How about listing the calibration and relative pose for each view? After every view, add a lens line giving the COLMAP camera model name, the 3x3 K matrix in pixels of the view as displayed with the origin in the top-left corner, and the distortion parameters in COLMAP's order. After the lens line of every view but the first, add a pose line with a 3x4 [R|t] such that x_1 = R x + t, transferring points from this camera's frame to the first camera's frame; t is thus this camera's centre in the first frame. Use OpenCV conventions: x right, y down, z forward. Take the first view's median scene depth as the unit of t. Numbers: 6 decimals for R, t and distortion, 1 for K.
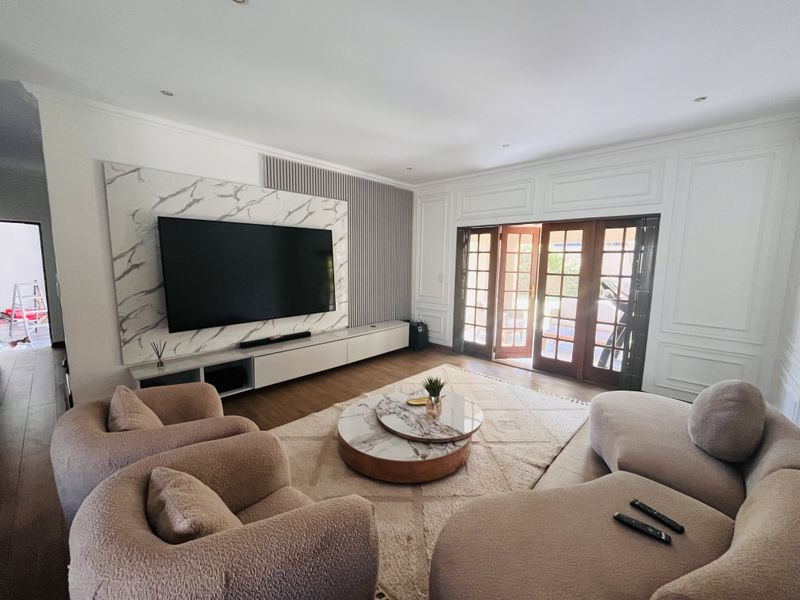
lens RADIAL K [[321.8, 0, 398.8], [0, 321.8, 300.8], [0, 0, 1]] dist [-0.003033, -0.000532]
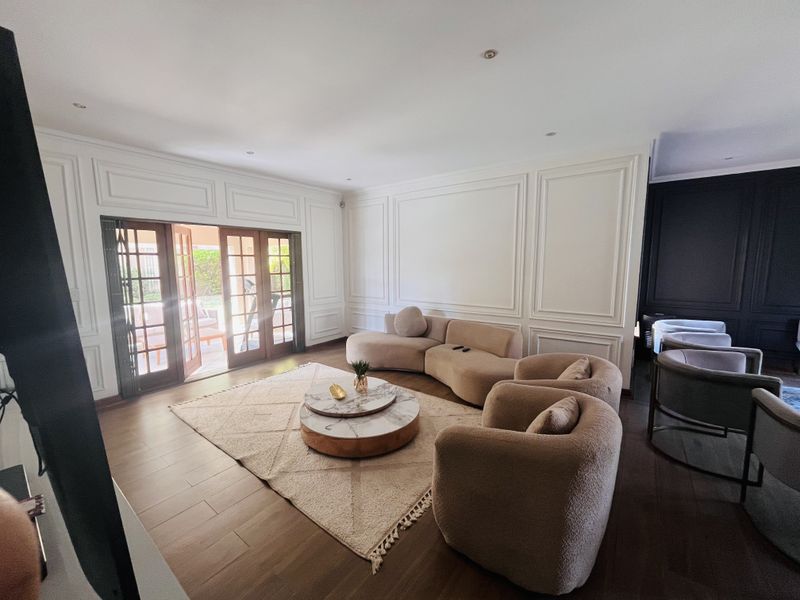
lens RADIAL K [[321.8, 0, 391.3], [0, 321.8, 301.3], [0, 0, 1]] dist [-0.003033, -0.000532]
pose [[-0.093346, -0.133818, 0.986600, -0.656517], [0.132176, 0.980490, 0.145495, -0.085996], [-0.986821, 0.143986, -0.073837, 0.576264]]
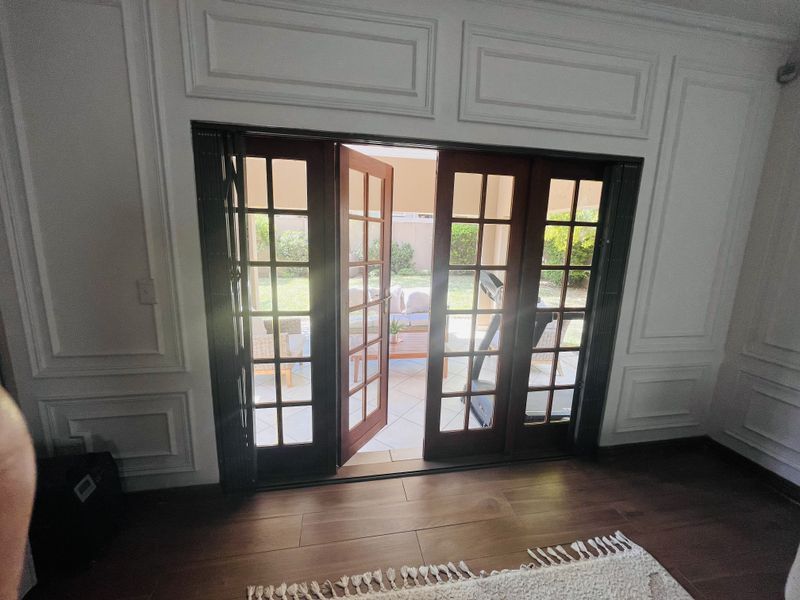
lens RADIAL K [[321.8, 0, 395.5], [0, 321.8, 298.6], [0, 0, 1]] dist [-0.003033, -0.000532]
pose [[0.597335, -0.144914, 0.788791, 0.042620], [0.083012, 0.989429, 0.118910, -0.101485], [-0.797684, -0.005550, 0.603050, 0.796764]]
